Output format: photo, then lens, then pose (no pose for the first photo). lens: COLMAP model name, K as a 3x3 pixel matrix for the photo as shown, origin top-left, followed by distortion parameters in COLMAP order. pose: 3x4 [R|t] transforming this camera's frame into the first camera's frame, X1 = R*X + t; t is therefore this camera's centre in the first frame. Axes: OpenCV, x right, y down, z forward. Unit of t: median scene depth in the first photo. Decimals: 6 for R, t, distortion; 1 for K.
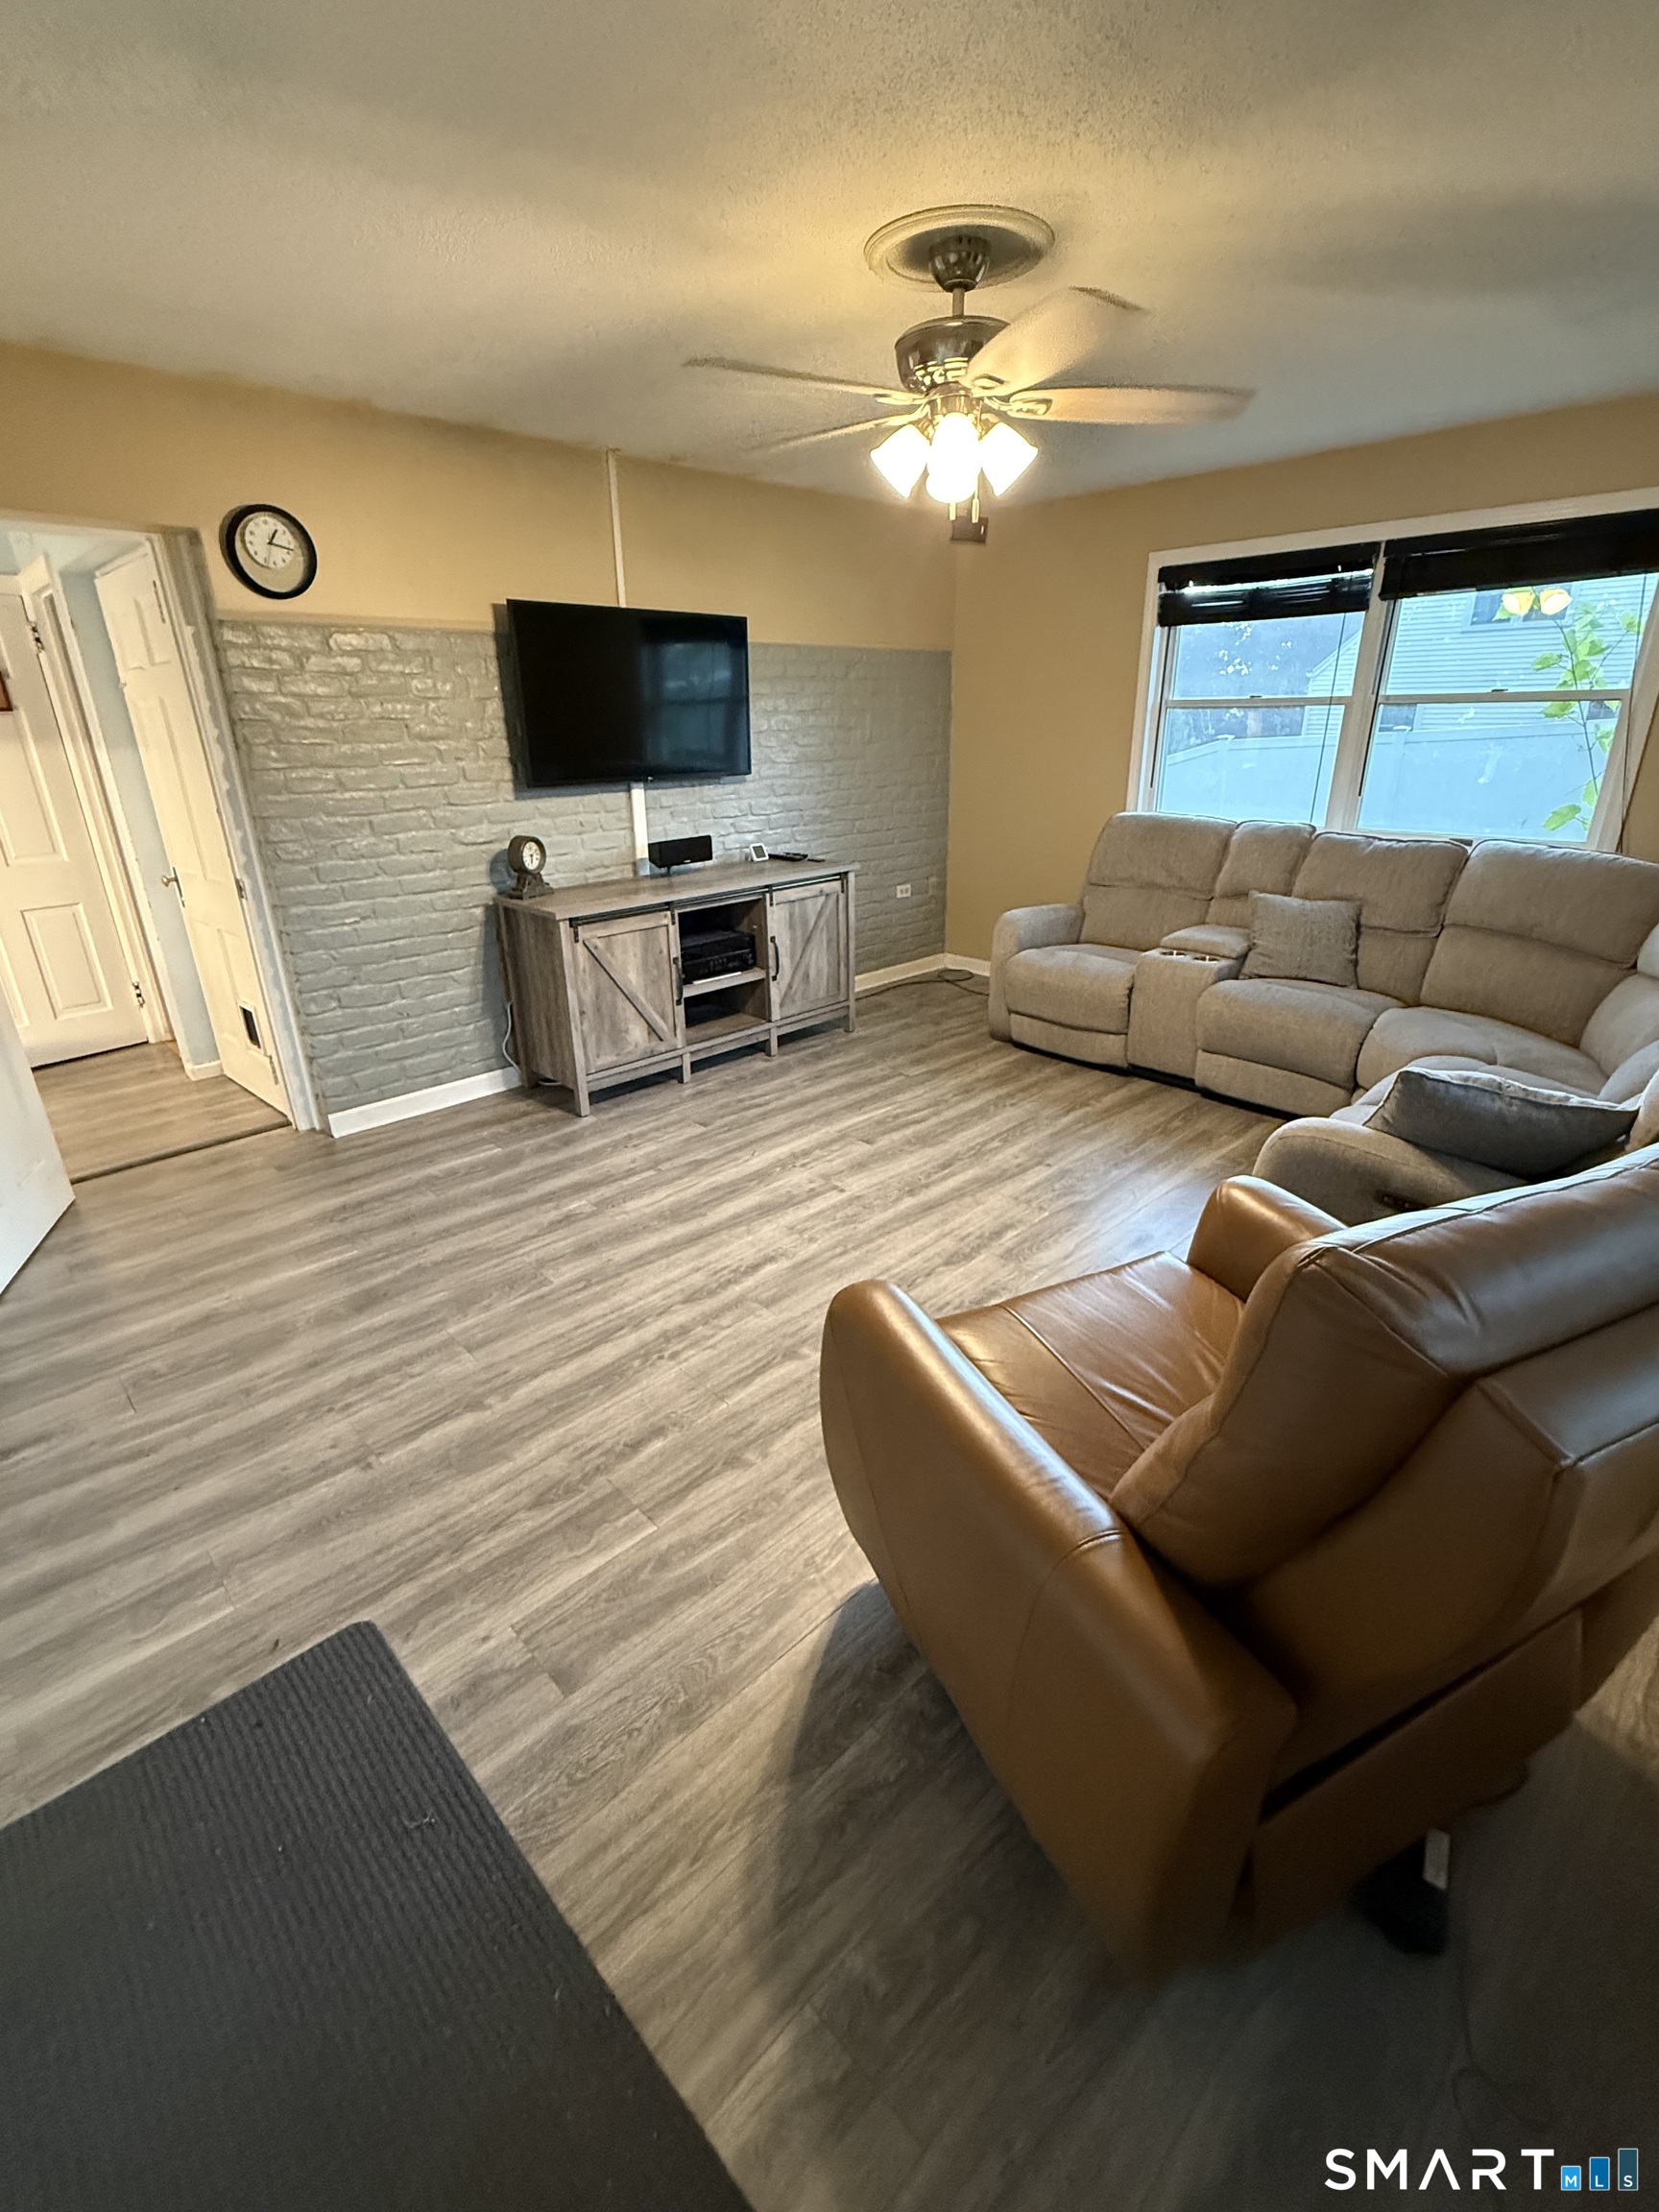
lens RADIAL K [[978.2, 0, 838.7], [0, 978.2, 1095.5], [0, 0, 1]] dist [0.003592, 0.000595]
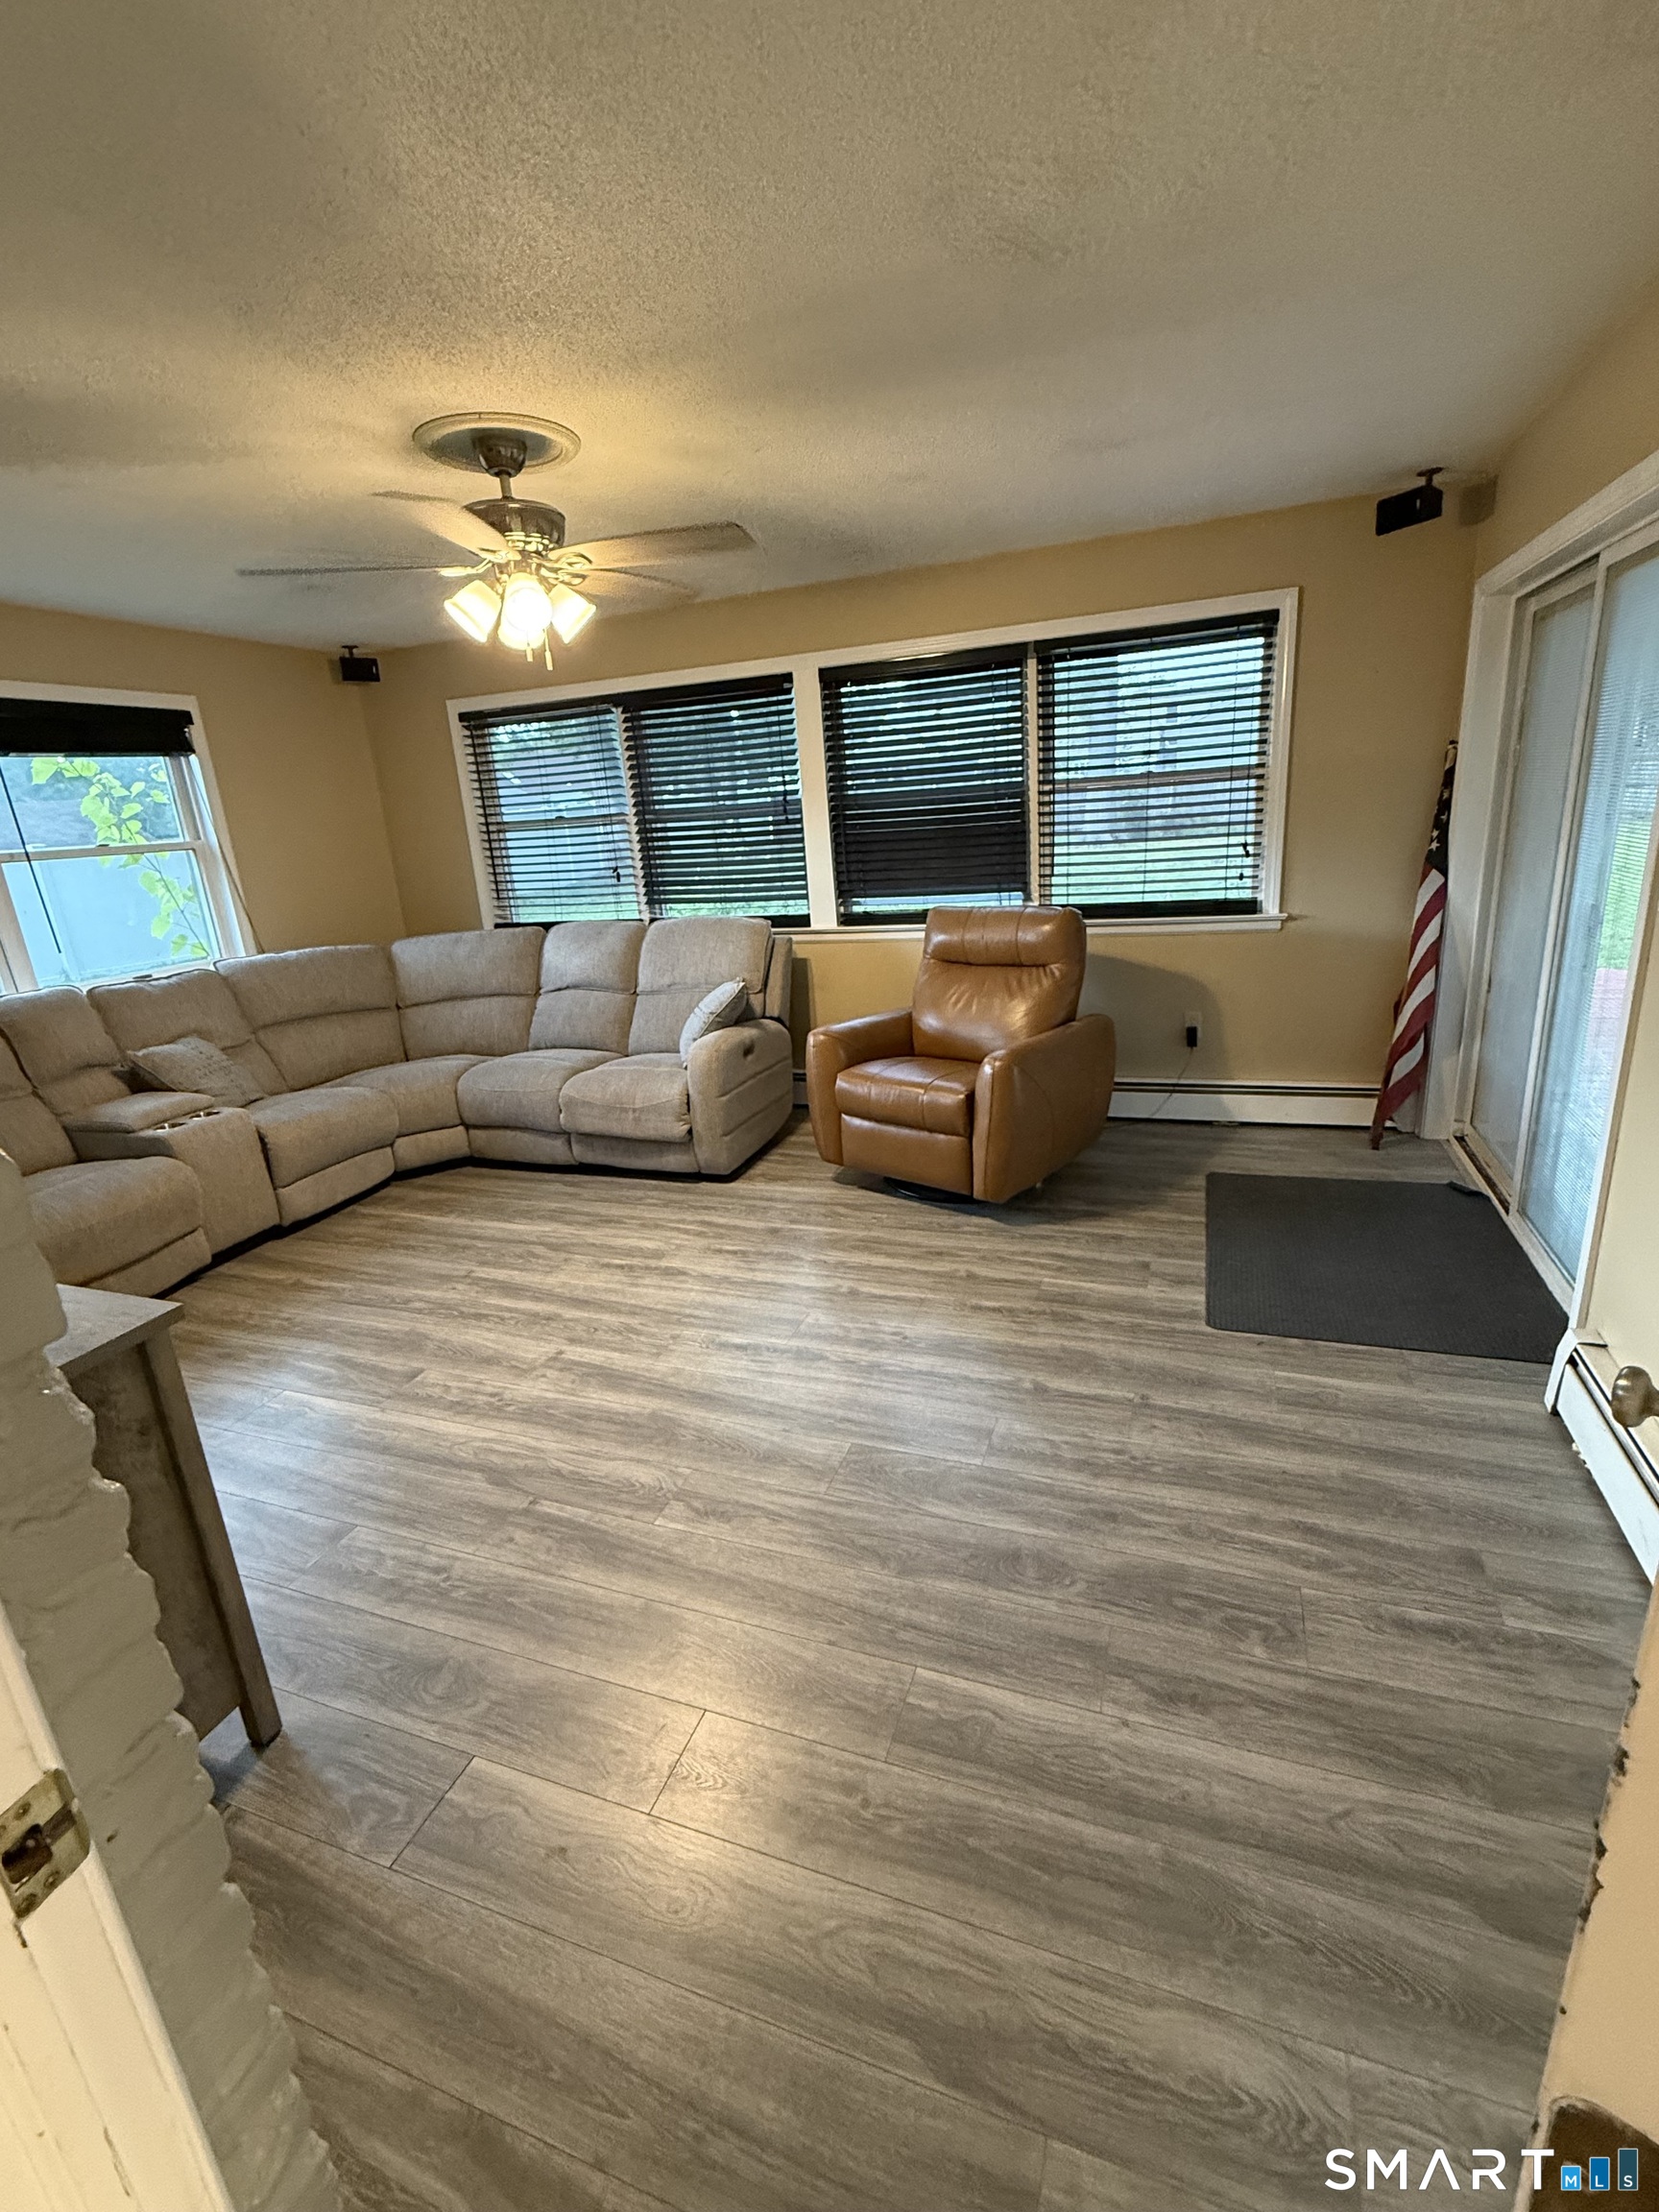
lens RADIAL K [[978.2, 0, 836.3], [0, 978.2, 1111.9], [0, 0, 1]] dist [0.003592, 0.000595]
pose [[-0.422243, -0.229546, 0.876938, -0.879181], [0.399855, 0.821039, 0.407443, -0.360787], [-0.813527, 0.522688, -0.254893, 0.981256]]
